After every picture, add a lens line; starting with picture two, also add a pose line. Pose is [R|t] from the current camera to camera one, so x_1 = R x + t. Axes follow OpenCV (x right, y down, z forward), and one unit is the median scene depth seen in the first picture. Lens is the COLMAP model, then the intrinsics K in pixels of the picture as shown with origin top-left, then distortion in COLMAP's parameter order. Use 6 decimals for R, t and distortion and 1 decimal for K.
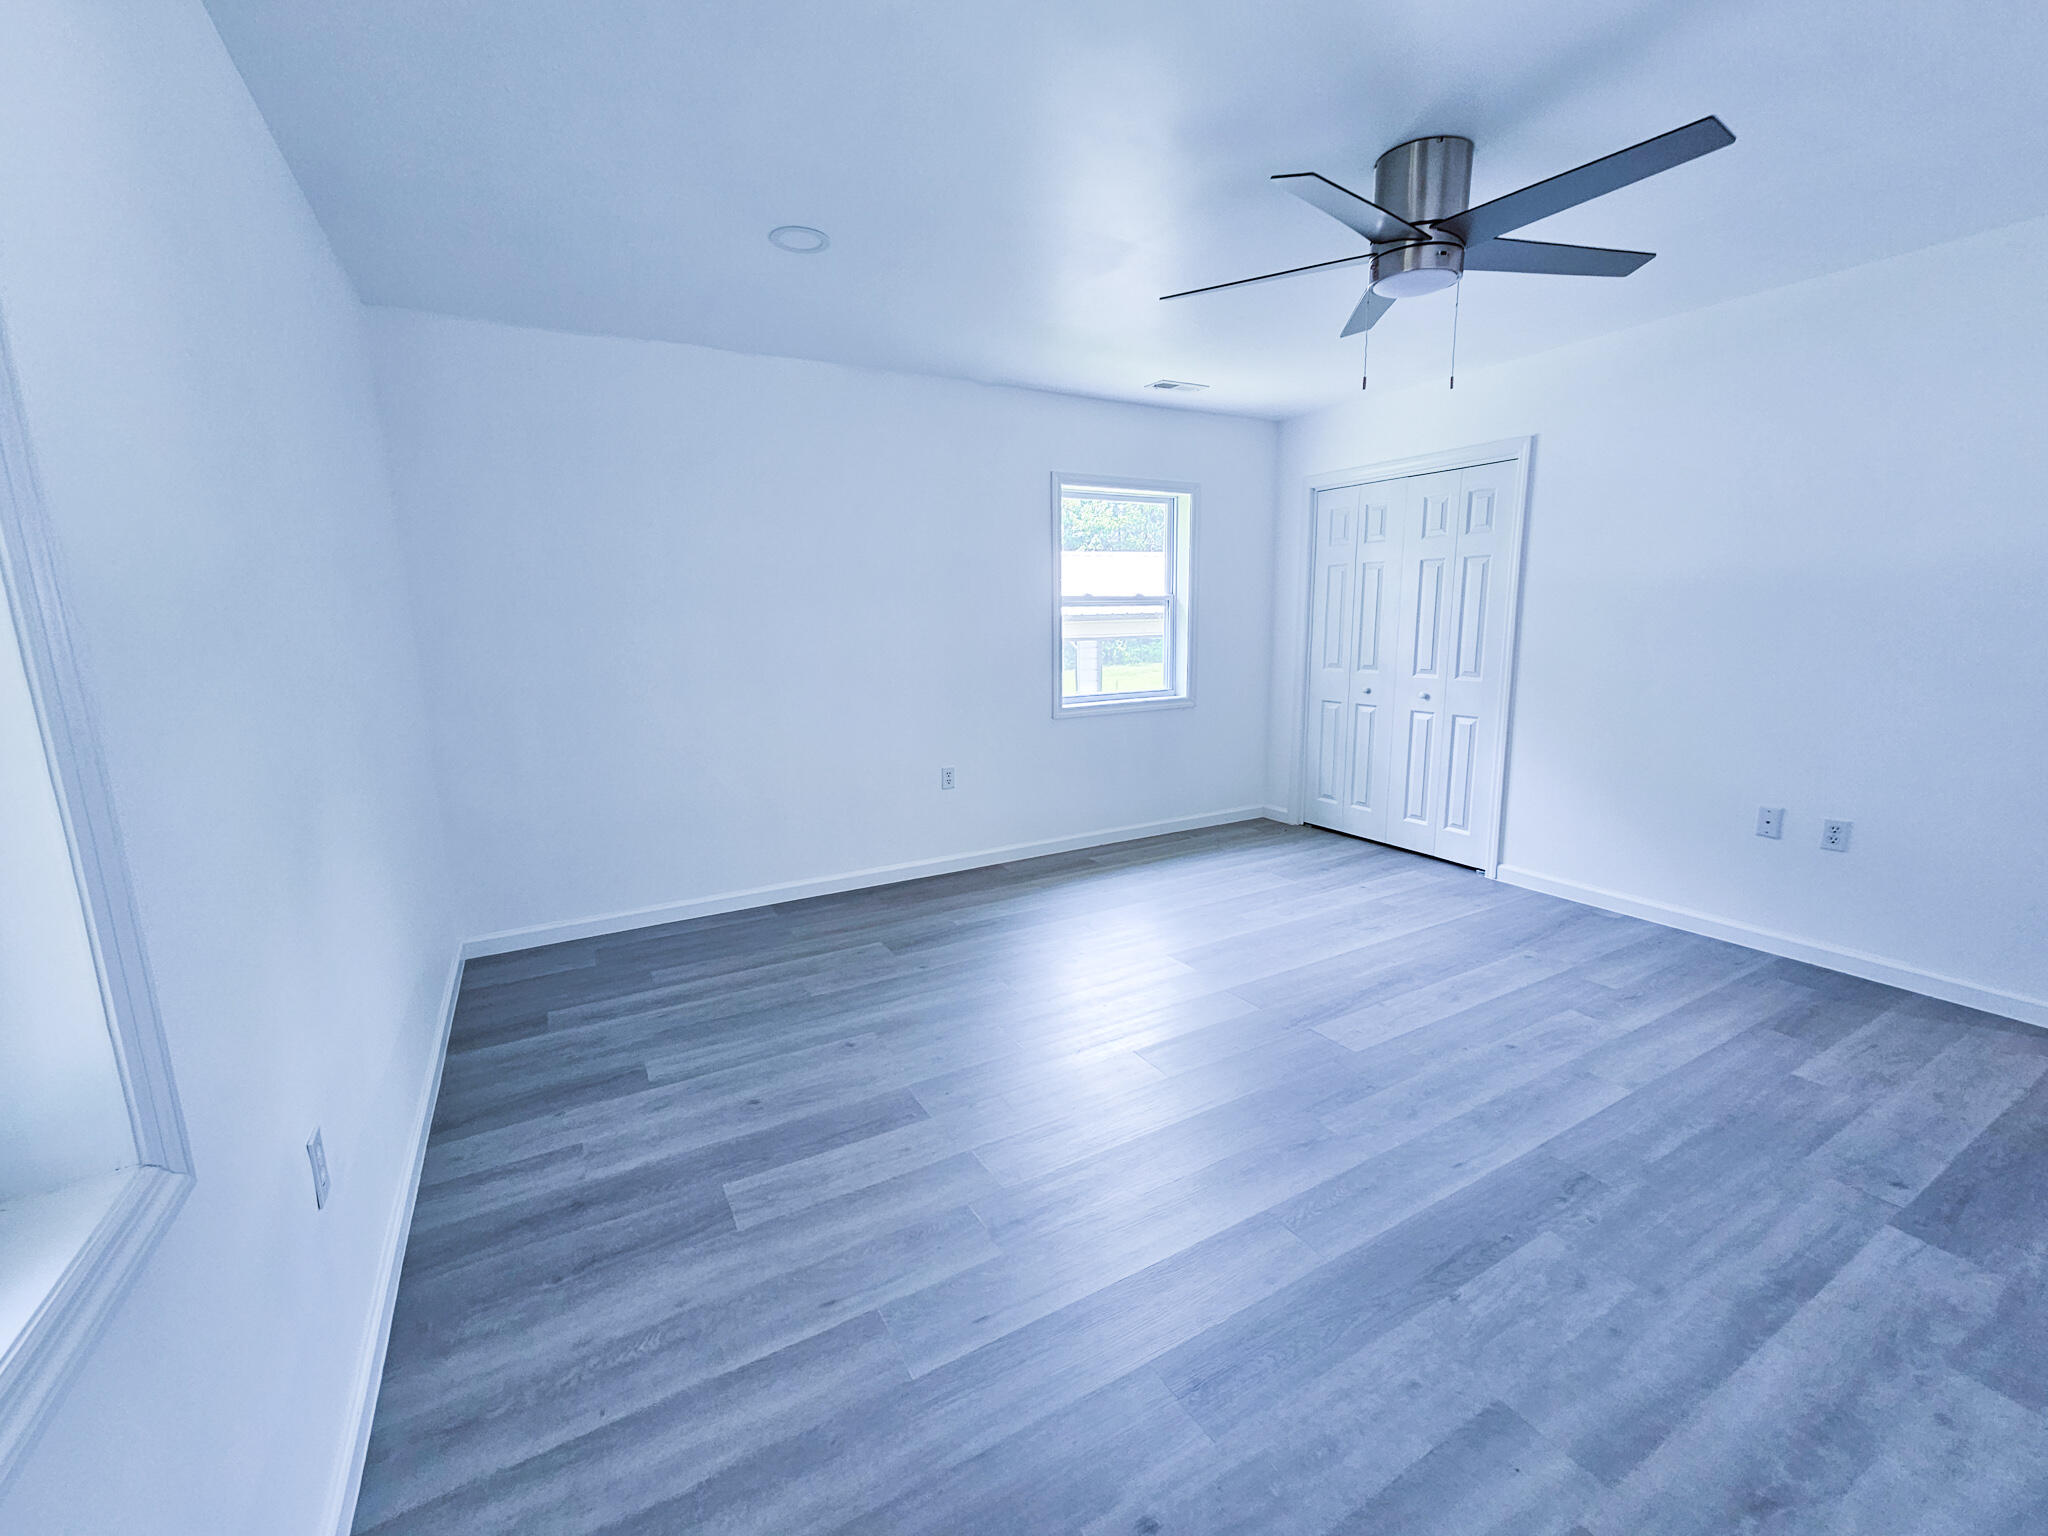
lens RADIAL K [[840.5, 0, 1019.9], [0, 840.5, 767.1], [0, 0, 1]] dist [-0.000211, -0.001091]
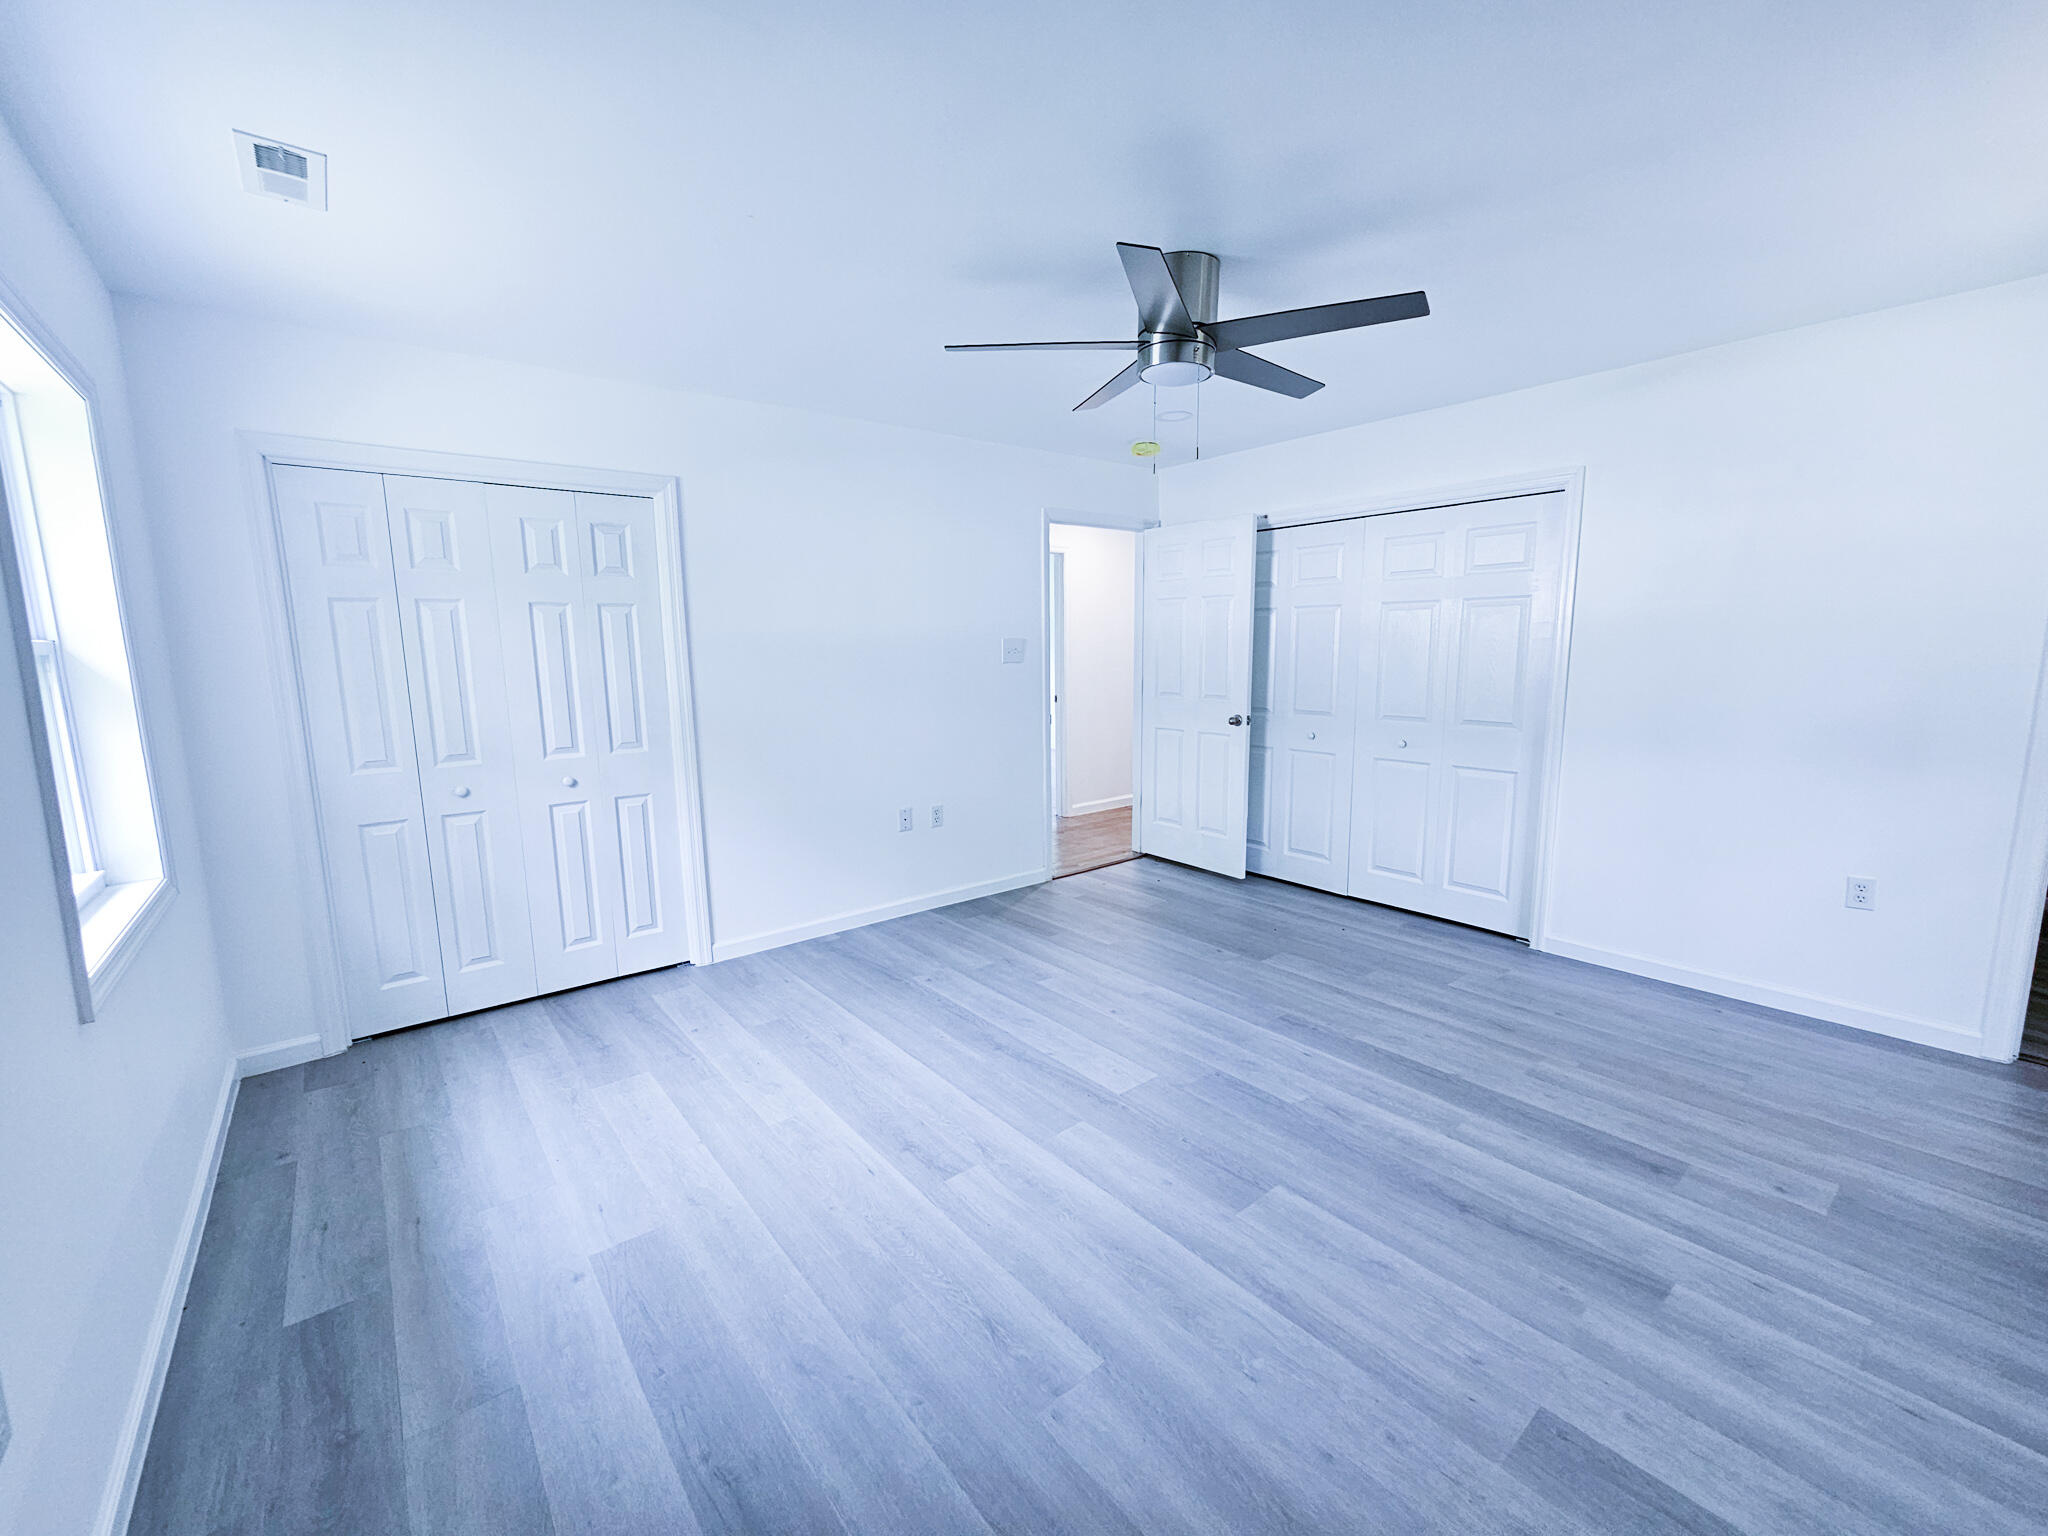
lens RADIAL K [[840.5, 0, 1019.9], [0, 840.5, 767.1], [0, 0, 1]] dist [-0.000211, -0.001091]
pose [[-0.155844, -0.123670, 0.980009, -0.389844], [0.197386, 0.968222, 0.153571, -0.162063], [-0.967859, 0.217373, -0.126481, 0.843919]]
